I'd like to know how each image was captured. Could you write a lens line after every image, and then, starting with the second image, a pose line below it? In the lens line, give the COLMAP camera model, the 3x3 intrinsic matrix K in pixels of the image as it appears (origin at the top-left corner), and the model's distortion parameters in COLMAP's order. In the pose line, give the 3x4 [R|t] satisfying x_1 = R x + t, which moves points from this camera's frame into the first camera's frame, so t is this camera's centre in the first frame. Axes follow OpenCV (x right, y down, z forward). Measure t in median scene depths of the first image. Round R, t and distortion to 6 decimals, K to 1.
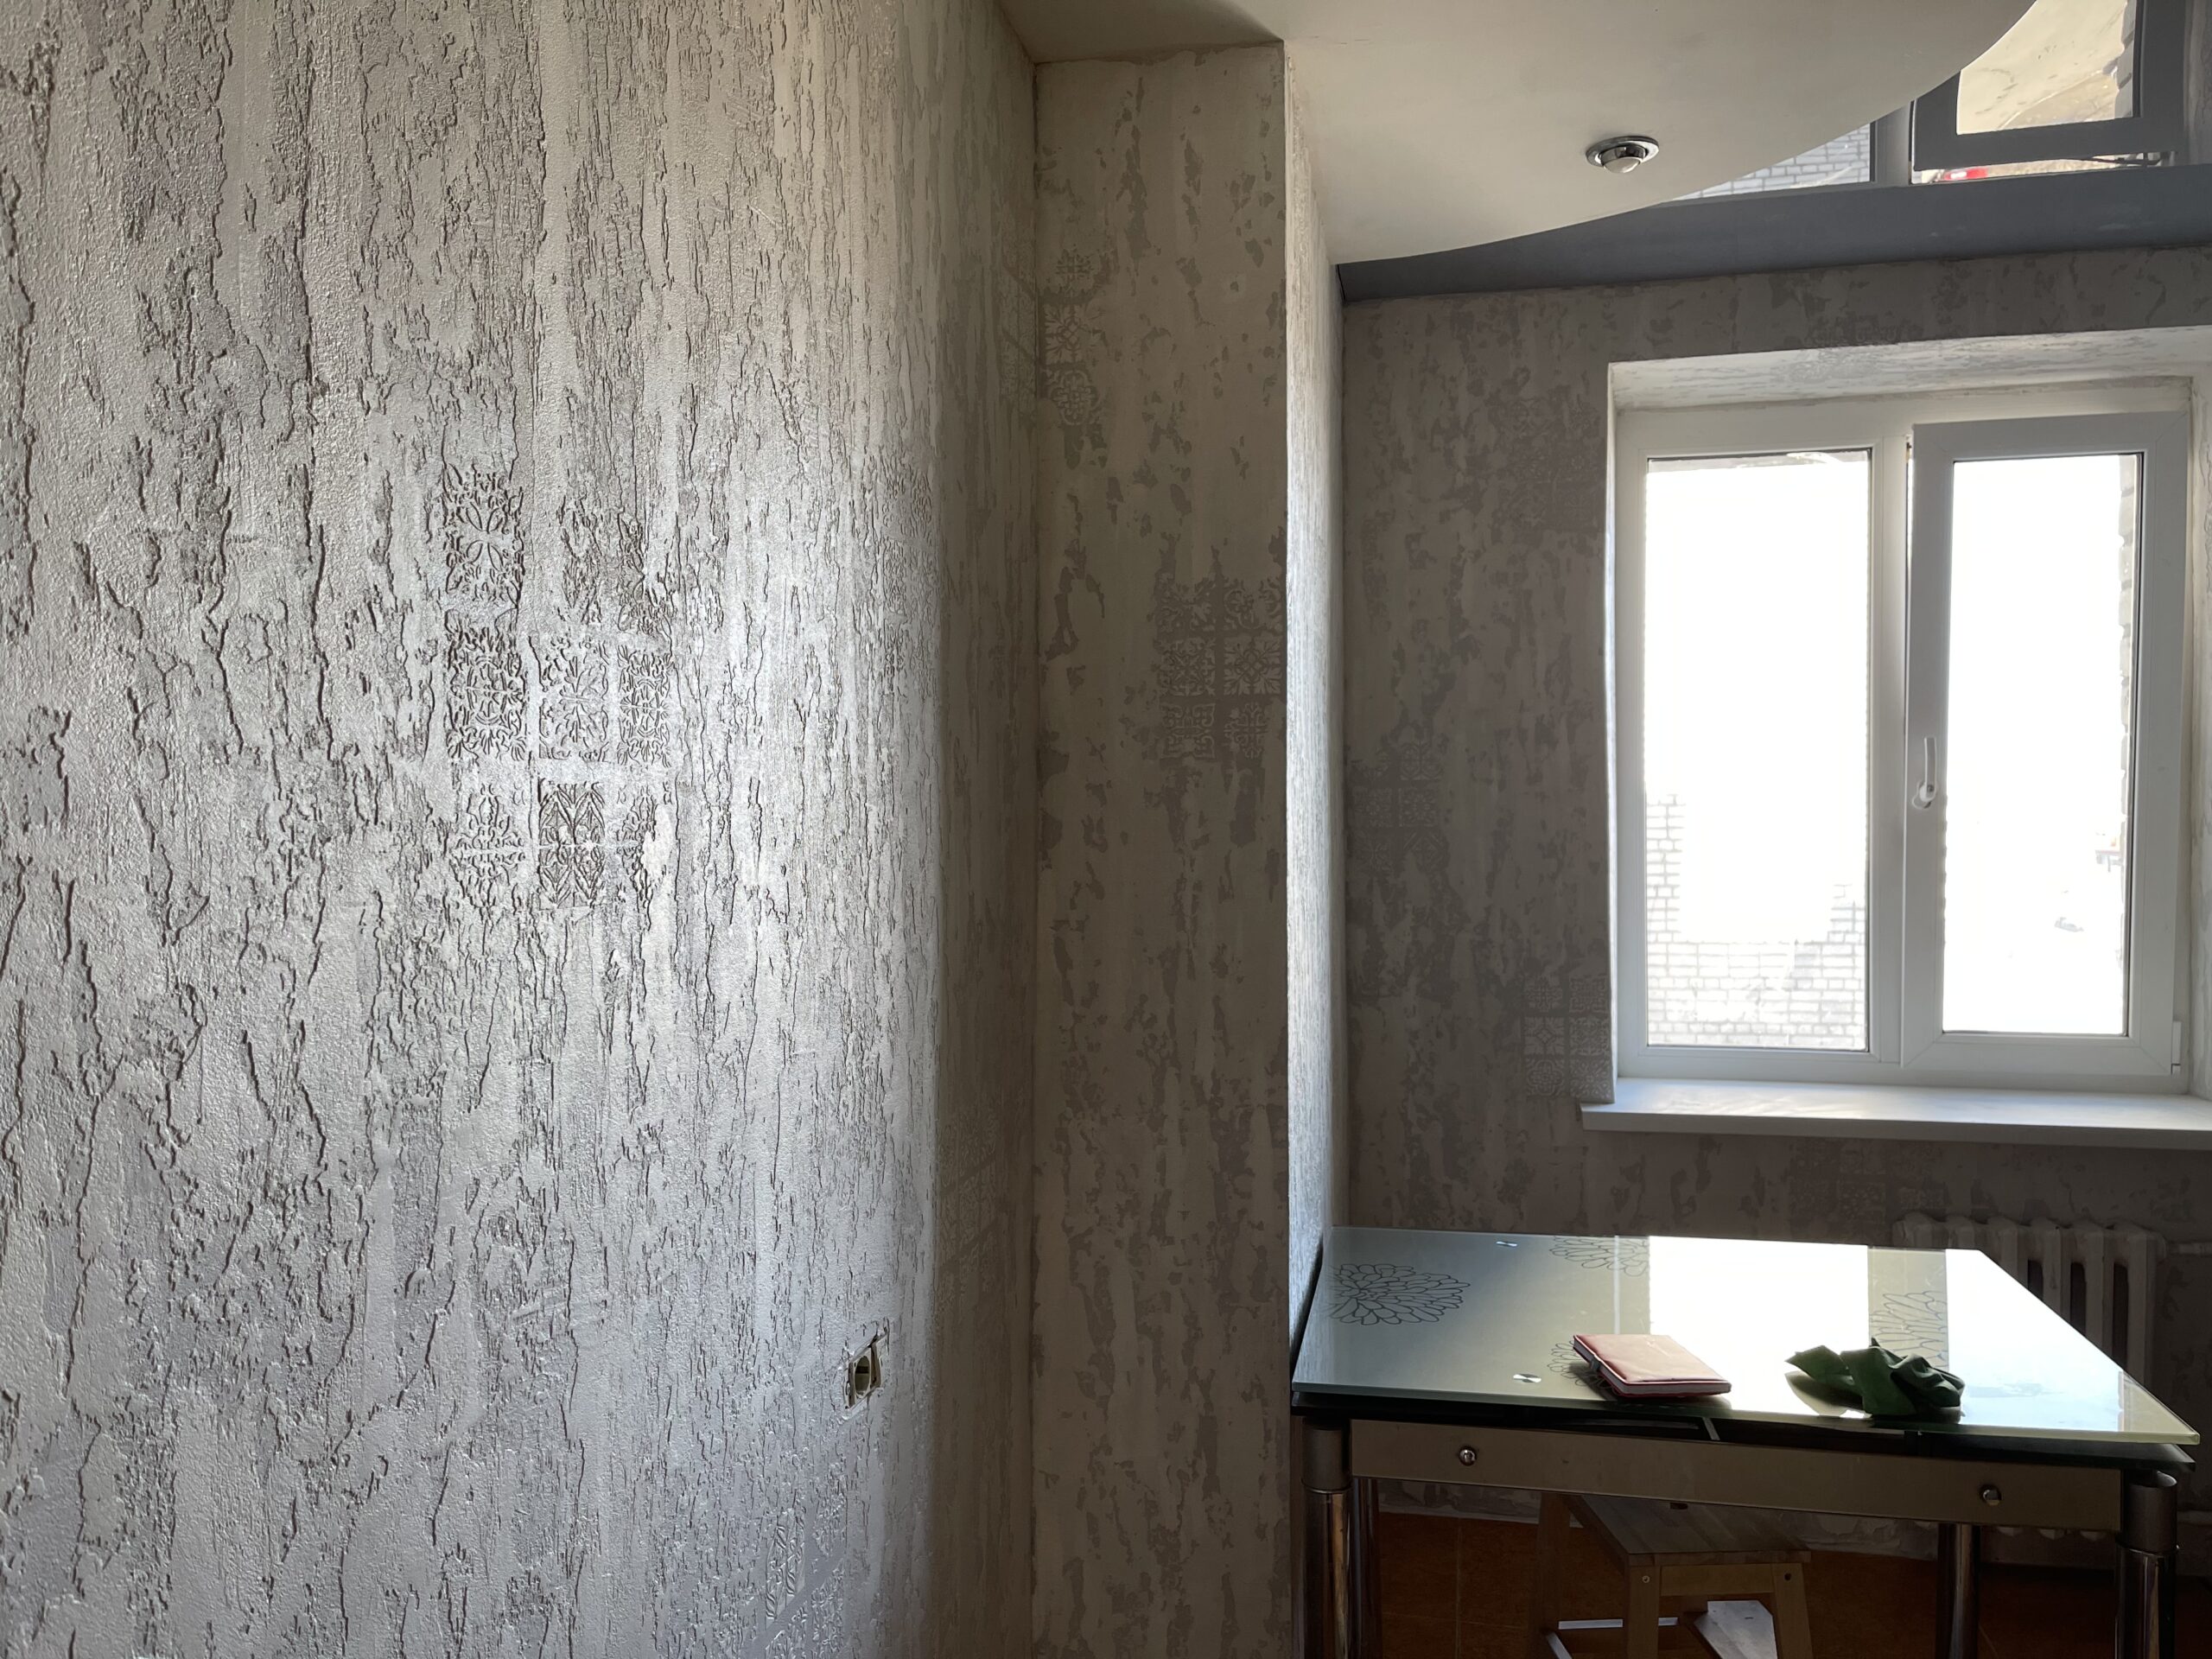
lens RADIAL K [[1656.5, 0, 1106.0], [0, 1656.5, 829.5], [0, 0, 1]] dist [0.107203, -0.291227]
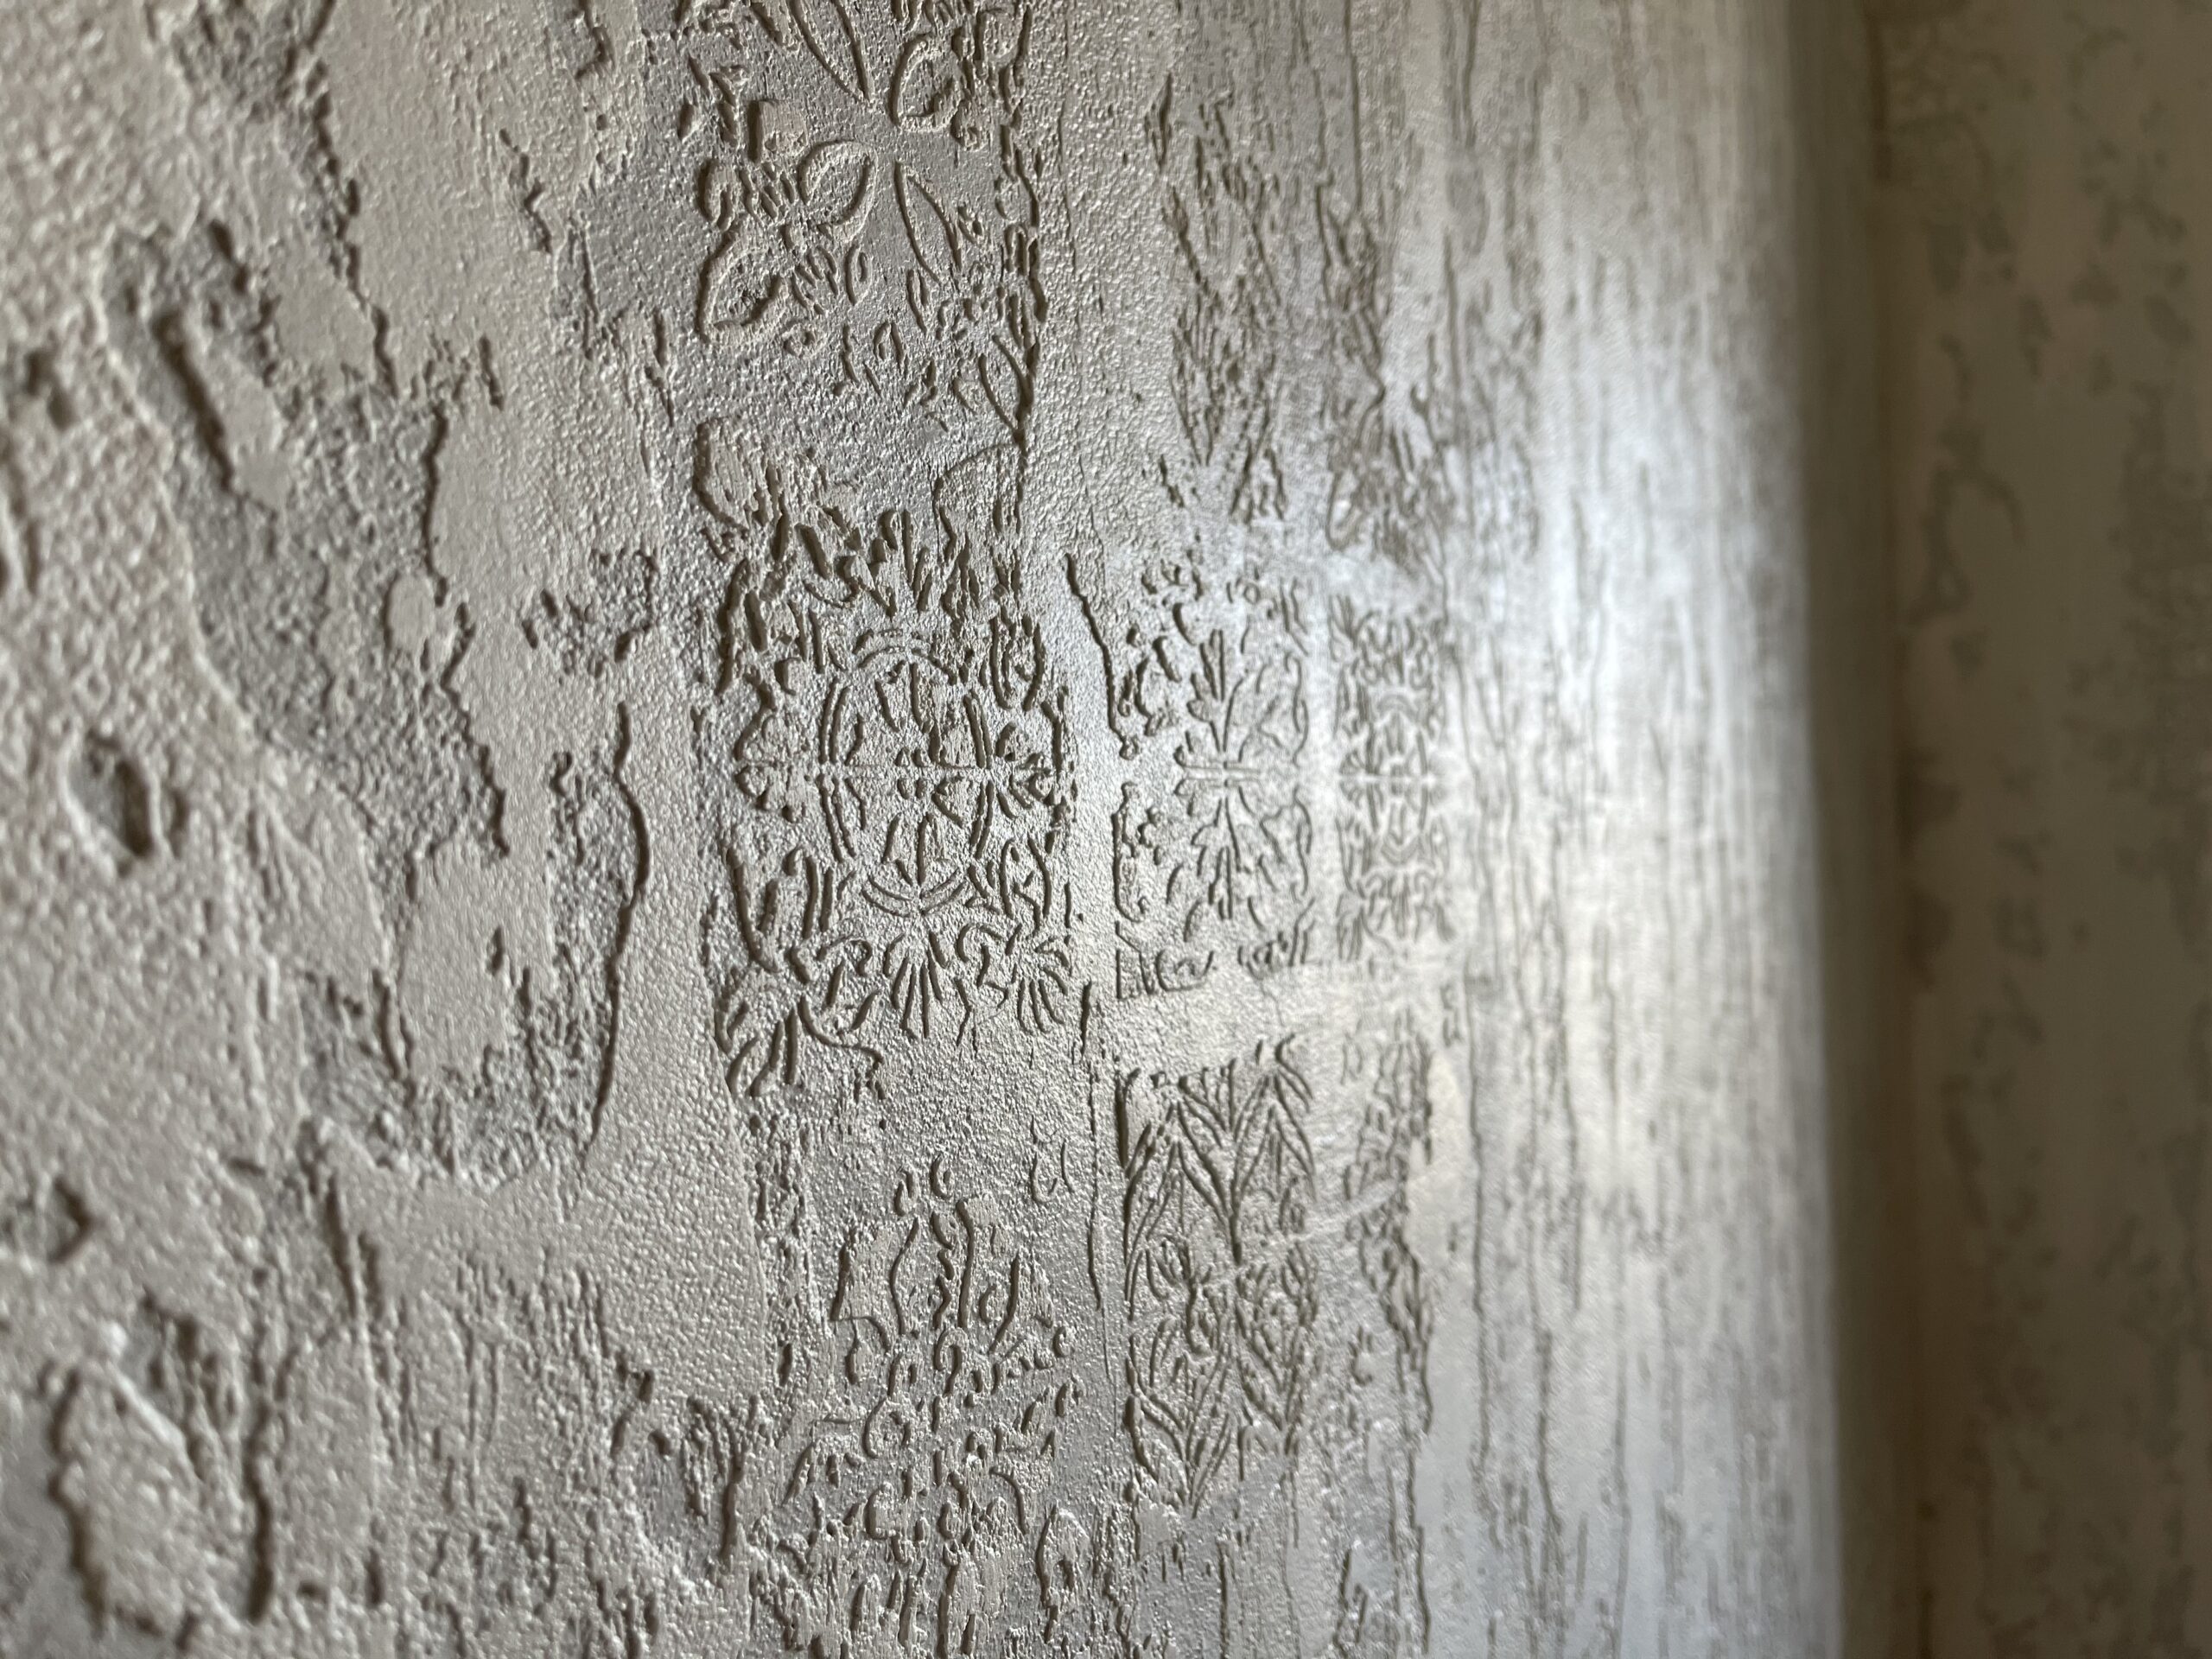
lens RADIAL K [[1703.5, 0, 1106.0], [0, 1703.5, 829.5], [0, 0, 1]] dist [0.060908, -0.113344]
pose [[0.949555, -0.036882, -0.311425, -0.120259], [0.033118, 0.999301, -0.017368, -0.031413], [0.311847, 0.006178, 0.950112, 0.349069]]
